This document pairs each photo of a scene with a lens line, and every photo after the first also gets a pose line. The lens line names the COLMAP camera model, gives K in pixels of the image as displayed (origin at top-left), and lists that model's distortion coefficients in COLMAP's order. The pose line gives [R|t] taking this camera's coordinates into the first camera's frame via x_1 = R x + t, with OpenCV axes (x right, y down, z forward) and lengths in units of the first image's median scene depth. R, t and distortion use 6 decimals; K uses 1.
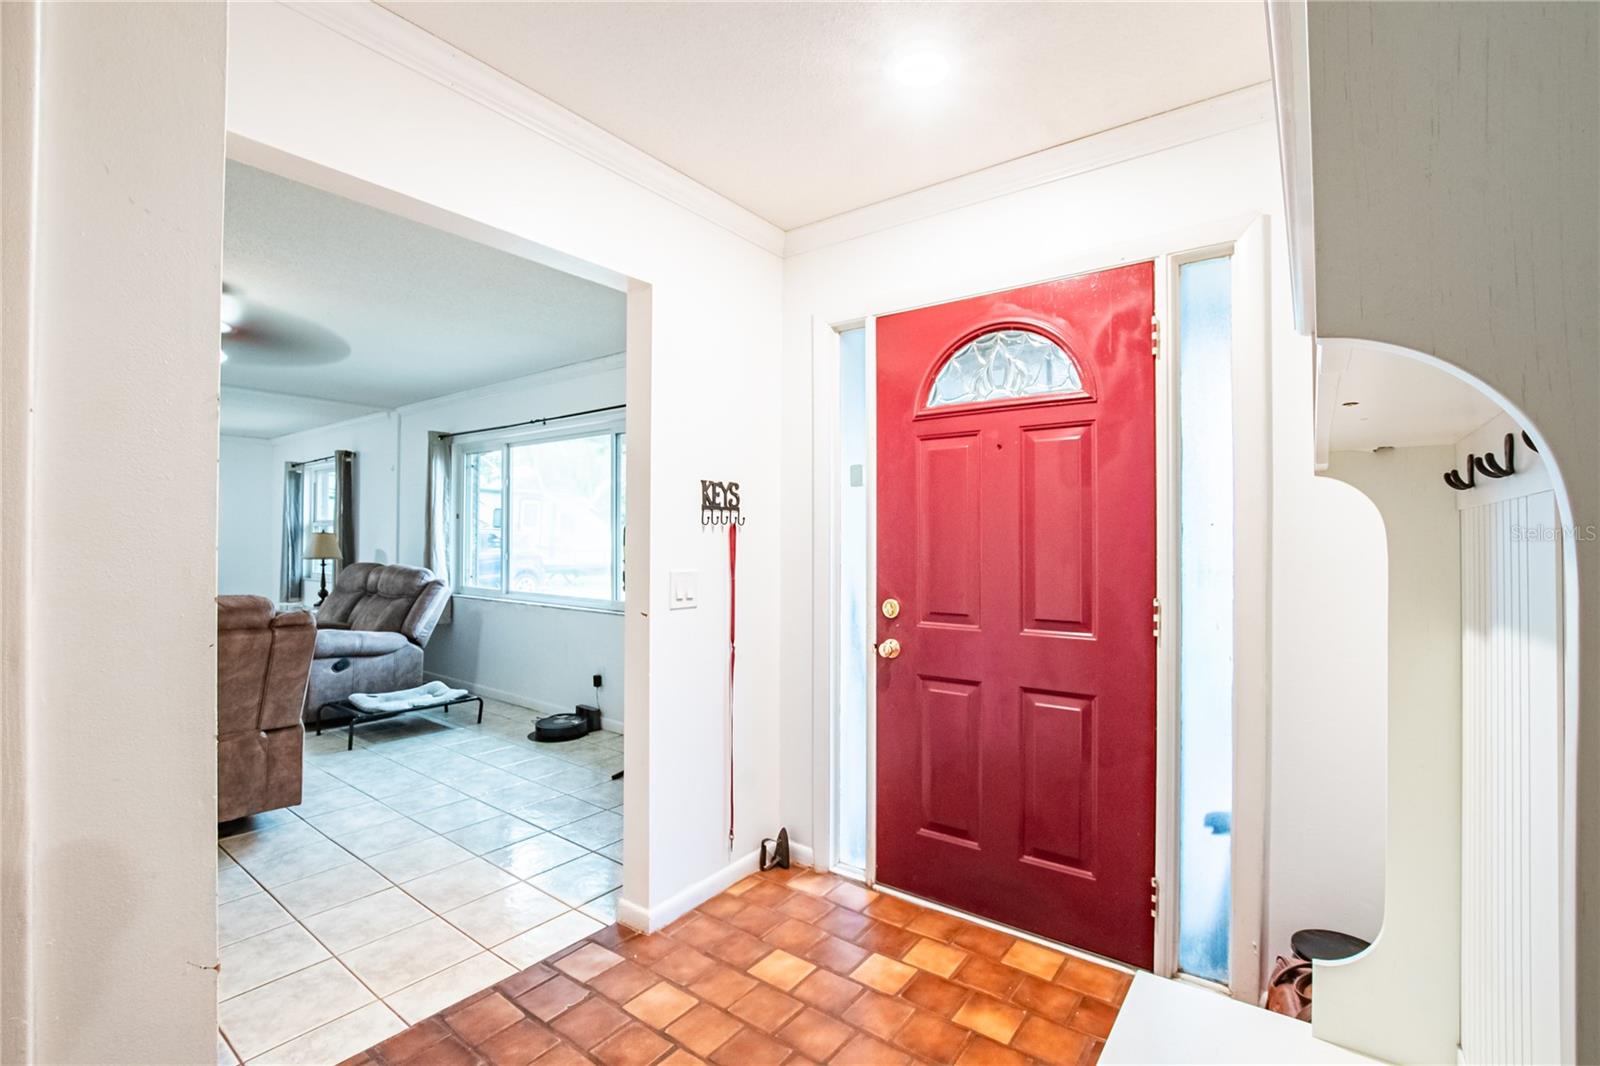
lens RADIAL K [[717.3, 0, 806.2], [0, 717.3, 539.1], [0, 0, 1]] dist [-0.003356, -0.000348]
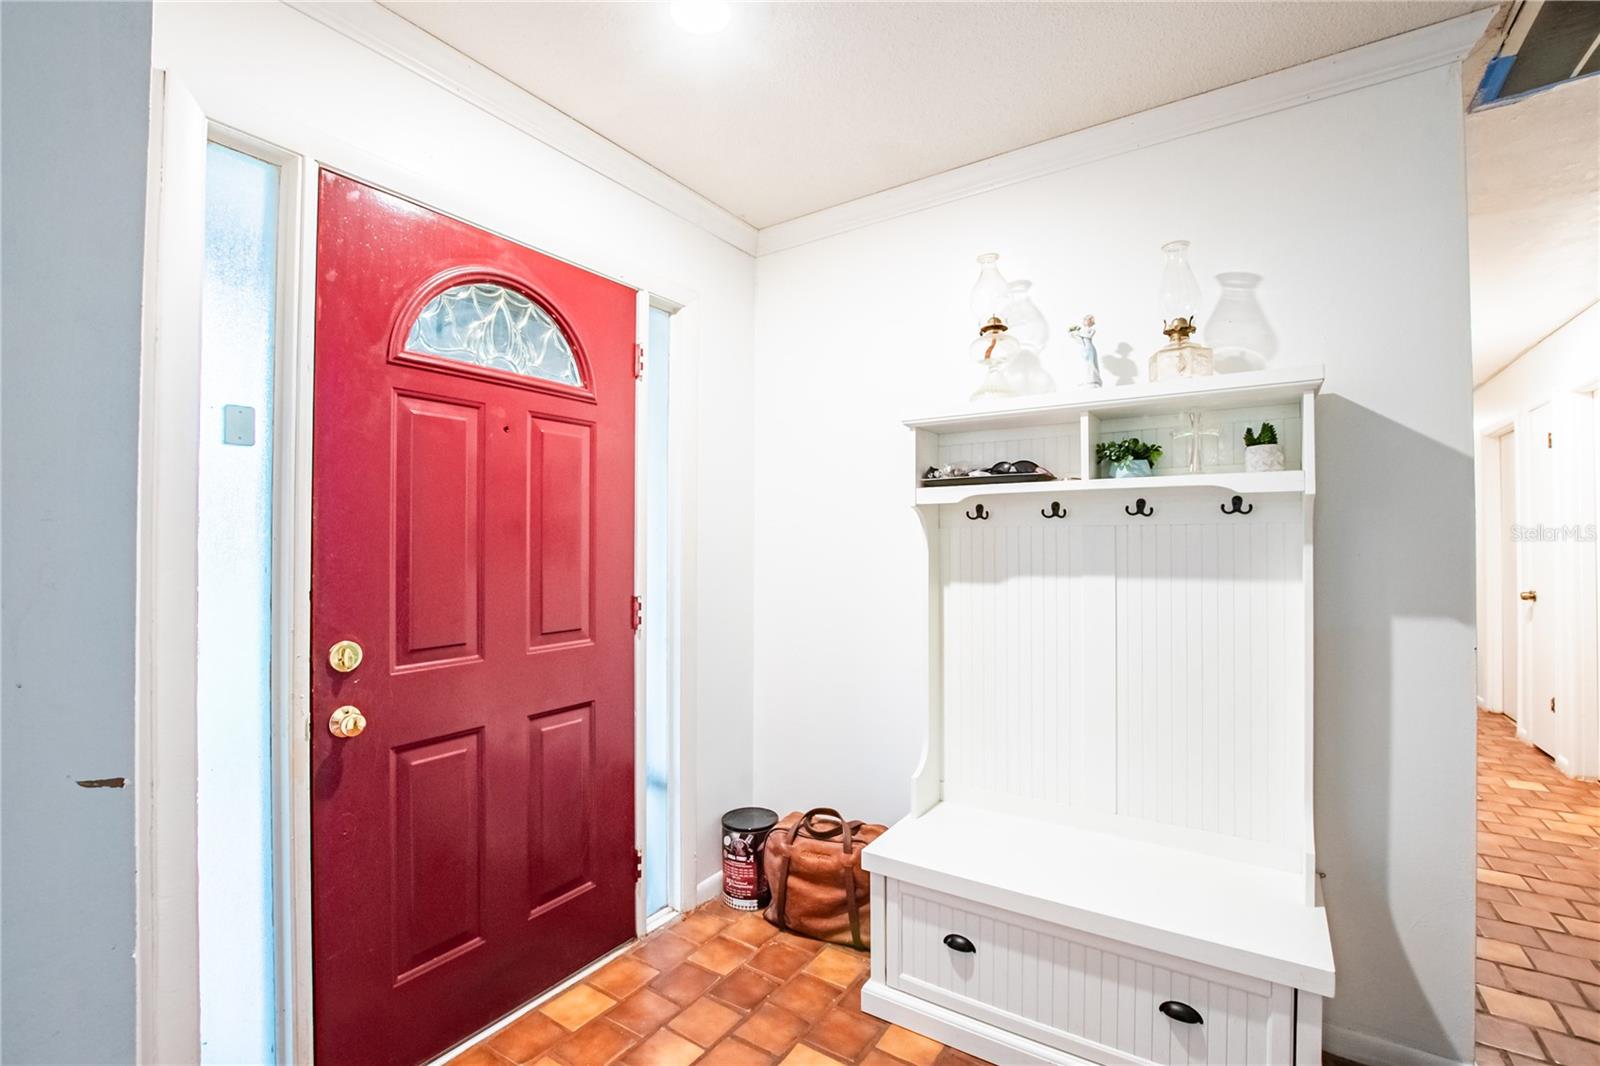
lens RADIAL K [[717.3, 0, 805.1], [0, 717.3, 532.3], [0, 0, 1]] dist [-0.003356, -0.000348]
pose [[-0.038028, 0.006552, 0.999255, -0.559011], [-0.007126, 0.999951, -0.006827, -0.008900], [-0.999251, -0.007381, -0.037980, 0.694369]]
